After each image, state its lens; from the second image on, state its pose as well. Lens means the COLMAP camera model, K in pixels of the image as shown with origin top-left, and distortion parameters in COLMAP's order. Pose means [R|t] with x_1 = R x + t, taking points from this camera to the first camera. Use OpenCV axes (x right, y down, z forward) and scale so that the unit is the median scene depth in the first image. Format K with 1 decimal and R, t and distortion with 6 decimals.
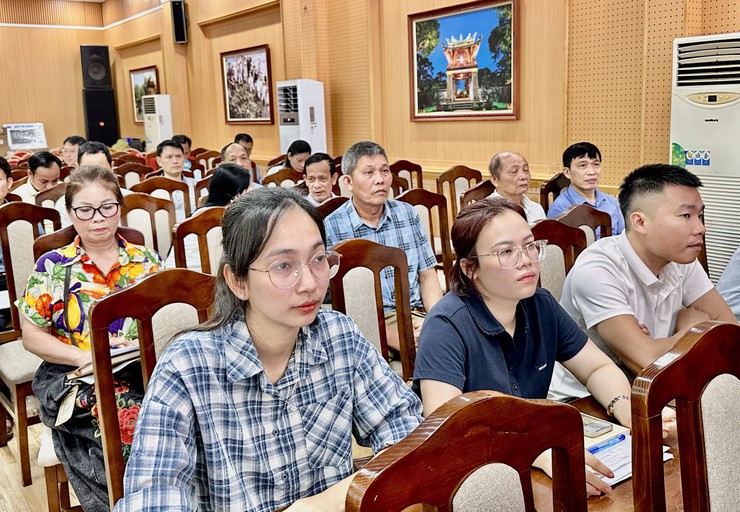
lens RADIAL K [[742.5, 0, 370.0], [0, 742.5, 256.0], [0, 0, 1]] dist [0.107722, -0.003529]
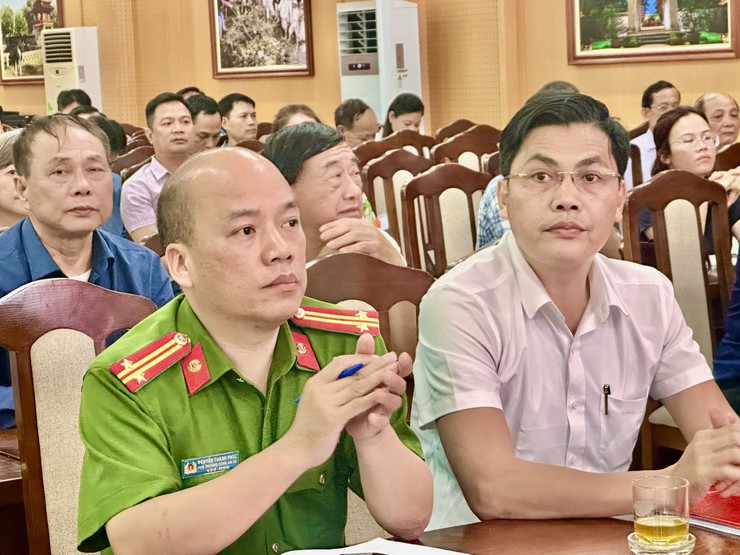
lens RADIAL K [[2032.8, 0, 370.0], [0, 2032.8, 277.5], [0, 0, 1]] dist [0.083185, 2.021917]
pose [[0.999811, -0.011248, -0.015886, -0.077965], [0.009888, 0.996479, -0.083260, 0.122336], [0.016766, 0.083088, 0.996401, -0.610478]]
